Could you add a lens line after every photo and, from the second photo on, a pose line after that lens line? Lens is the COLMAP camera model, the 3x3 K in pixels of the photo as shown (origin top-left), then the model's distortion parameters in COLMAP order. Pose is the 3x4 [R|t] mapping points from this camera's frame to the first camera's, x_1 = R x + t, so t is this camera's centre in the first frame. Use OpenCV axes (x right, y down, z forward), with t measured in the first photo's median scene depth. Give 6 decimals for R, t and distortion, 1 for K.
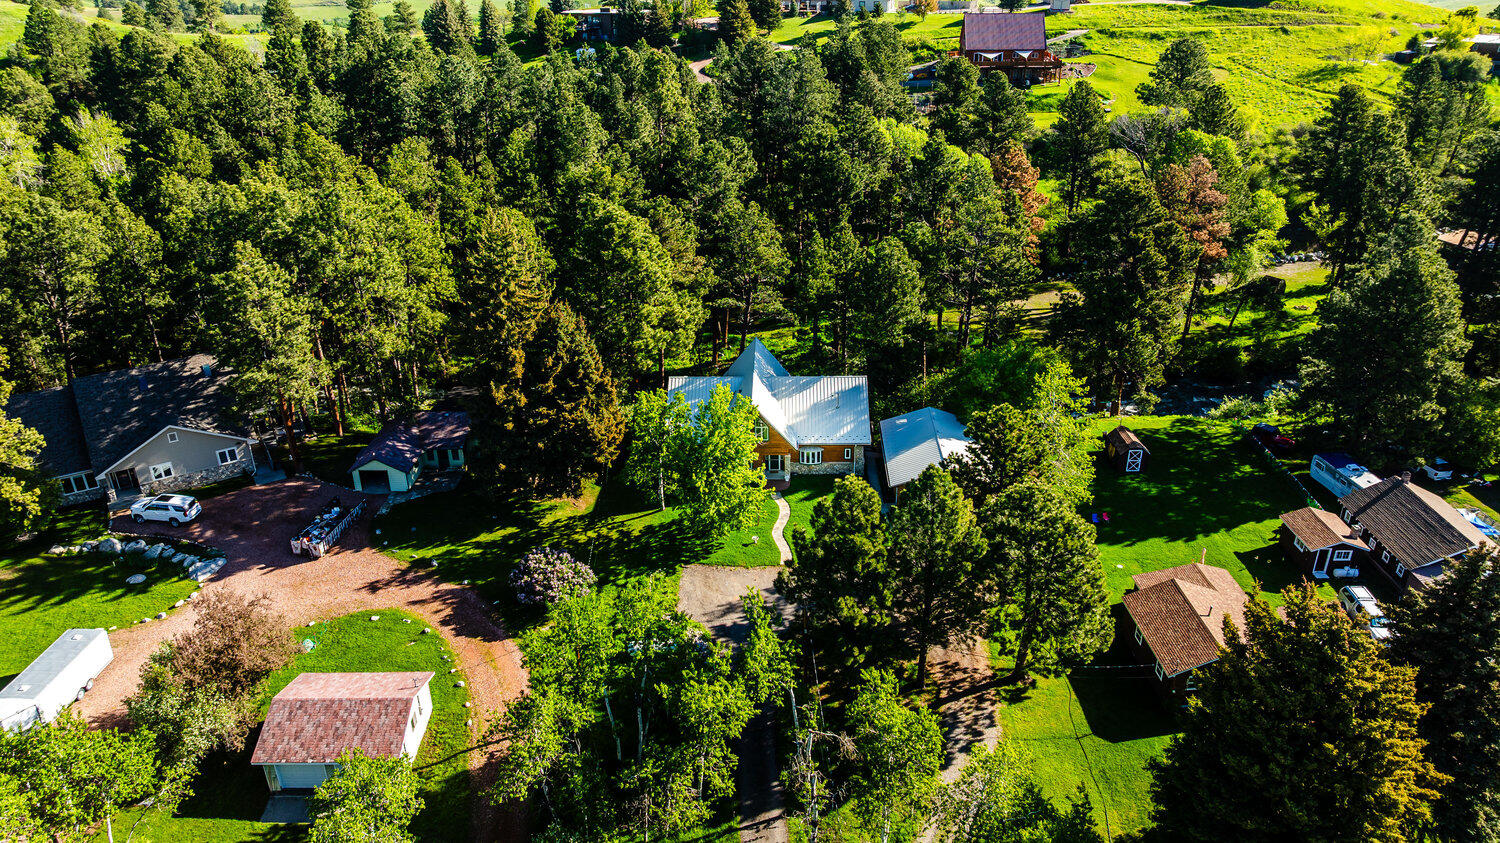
lens RADIAL K [[1052.1, 0, 750.0], [0, 1052.1, 421.5], [0, 0, 1]] dist [-0.054857, 0.050461]
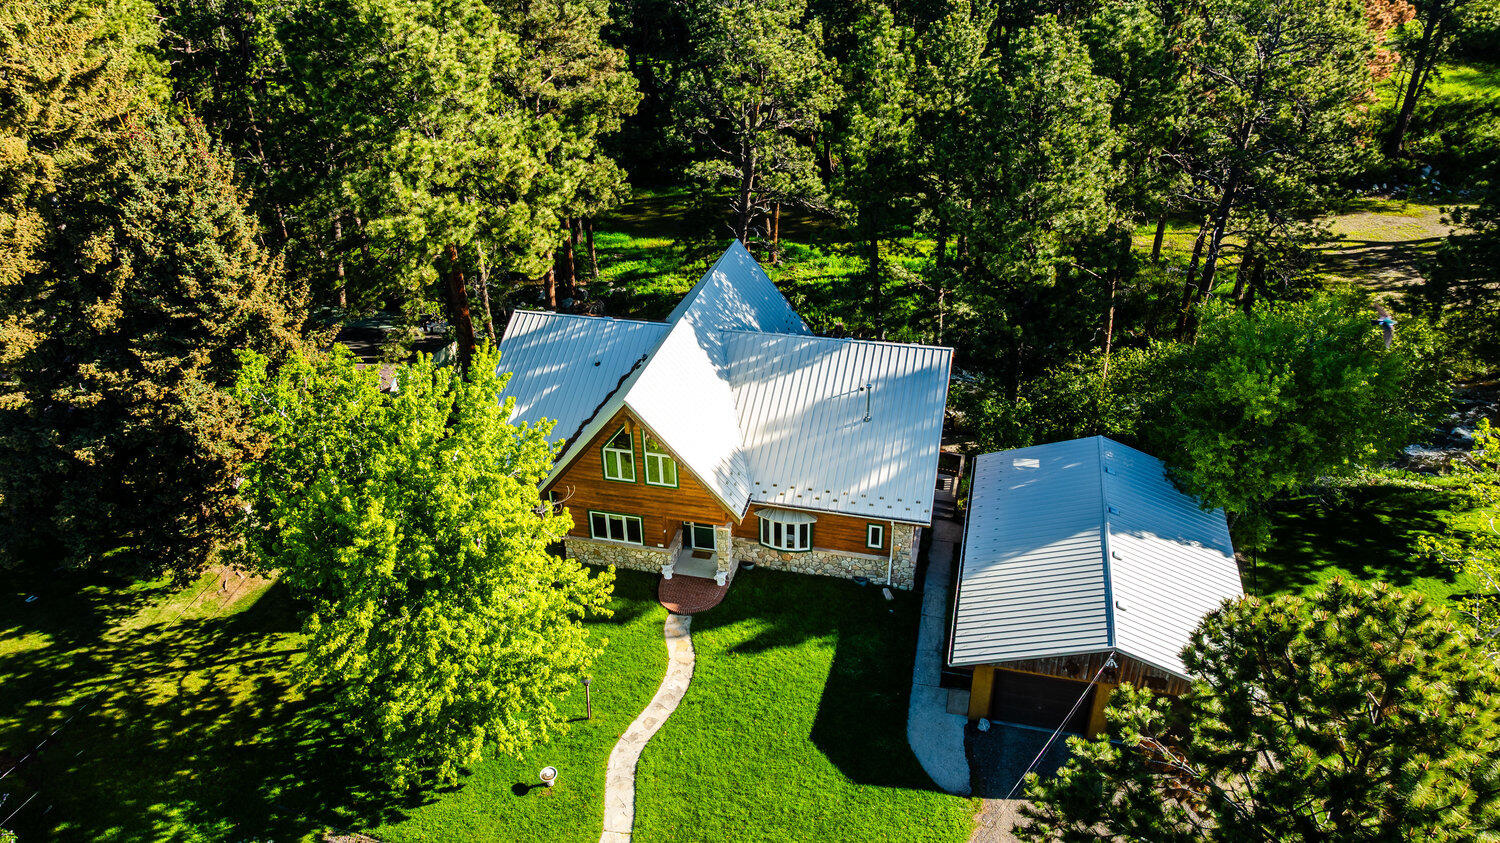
lens RADIAL K [[1052.1, 0, 750.0], [0, 1052.1, 421.5], [0, 0, 1]] dist [-0.054857, 0.050461]
pose [[0.978234, 0.105416, -0.178734, 0.118893], [-0.091335, 0.992162, 0.085281, -0.046258], [0.186323, -0.067100, 0.980195, 0.622873]]
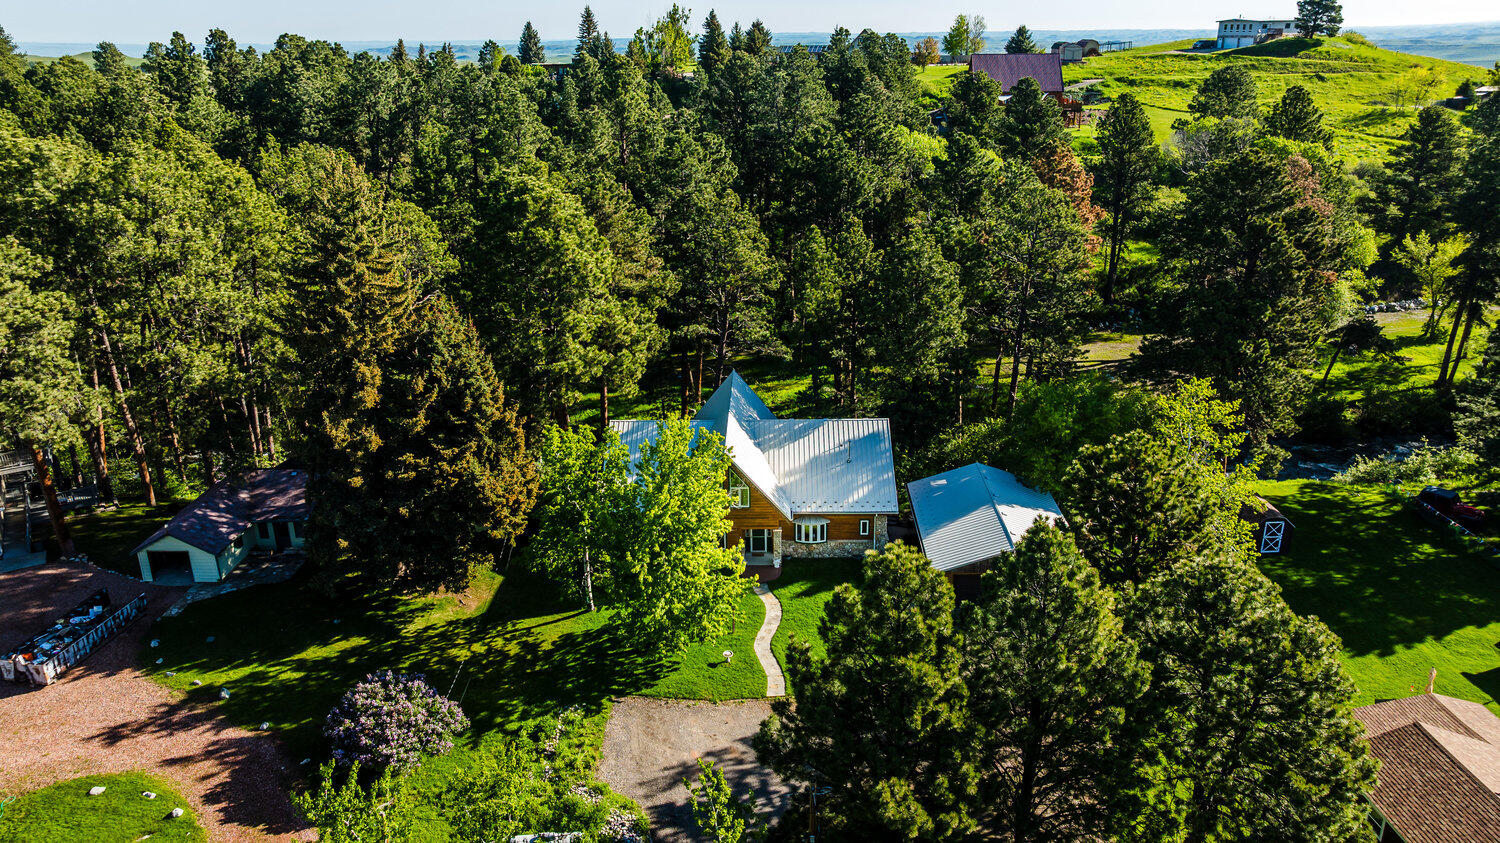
lens RADIAL K [[1052.1, 0, 750.0], [0, 1052.1, 421.5], [0, 0, 1]] dist [-0.054857, 0.050461]
pose [[0.999952, -0.000165, 0.009834, 0.011524], [0.001102, 0.995441, -0.095369, 0.028109], [-0.009774, 0.095375, 0.995393, 0.321897]]
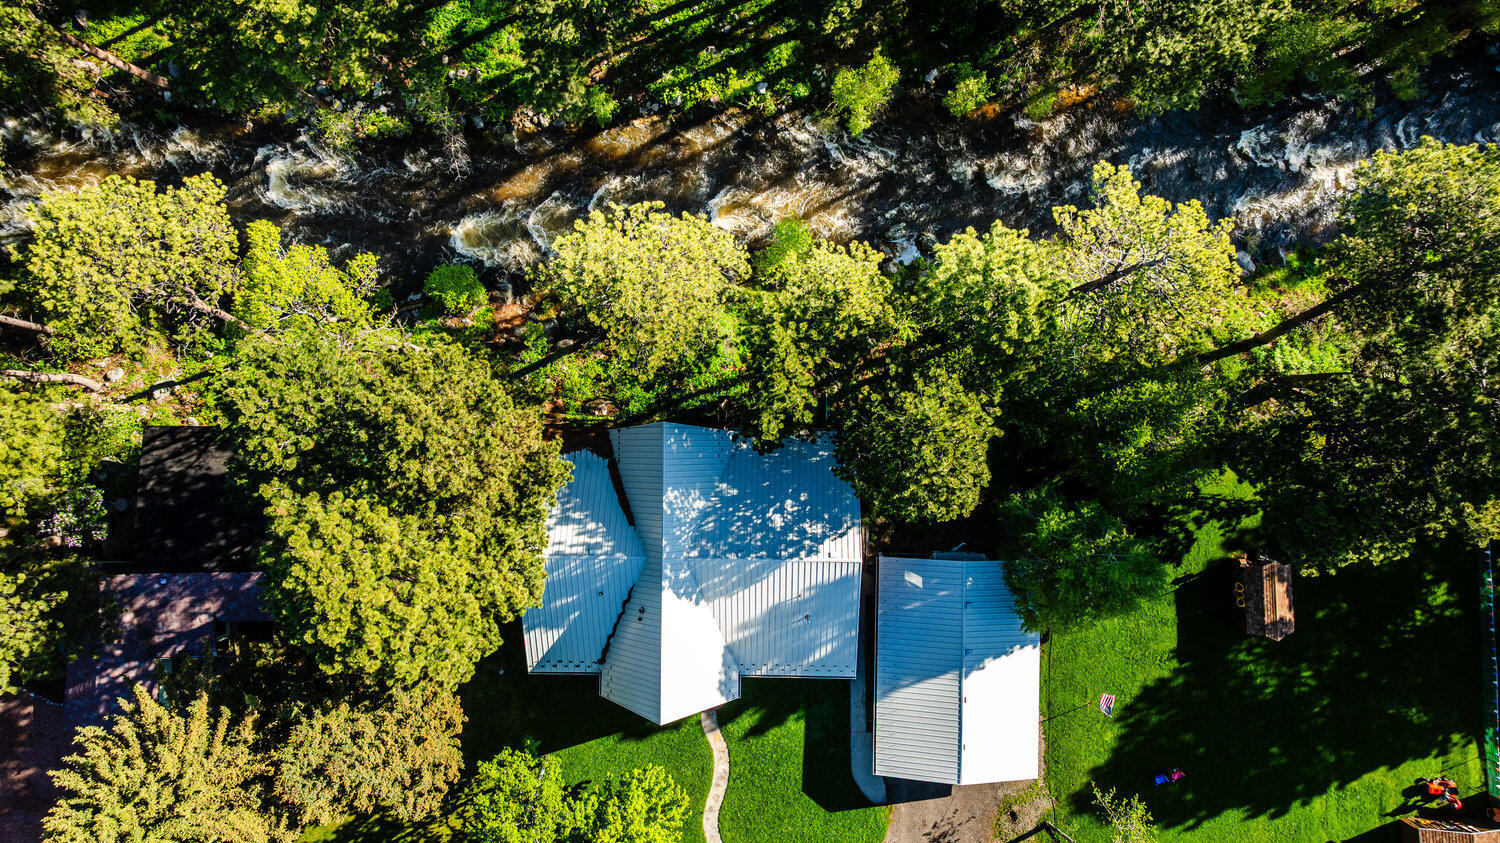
lens RADIAL K [[1052.1, 0, 750.0], [0, 1052.1, 421.5], [0, 0, 1]] dist [-0.054857, 0.050461]
pose [[0.999807, -0.019511, -0.002068, 0.057502], [0.010939, 0.466838, 0.884275, -0.628314], [-0.016288, -0.884128, 0.466961, 0.869892]]
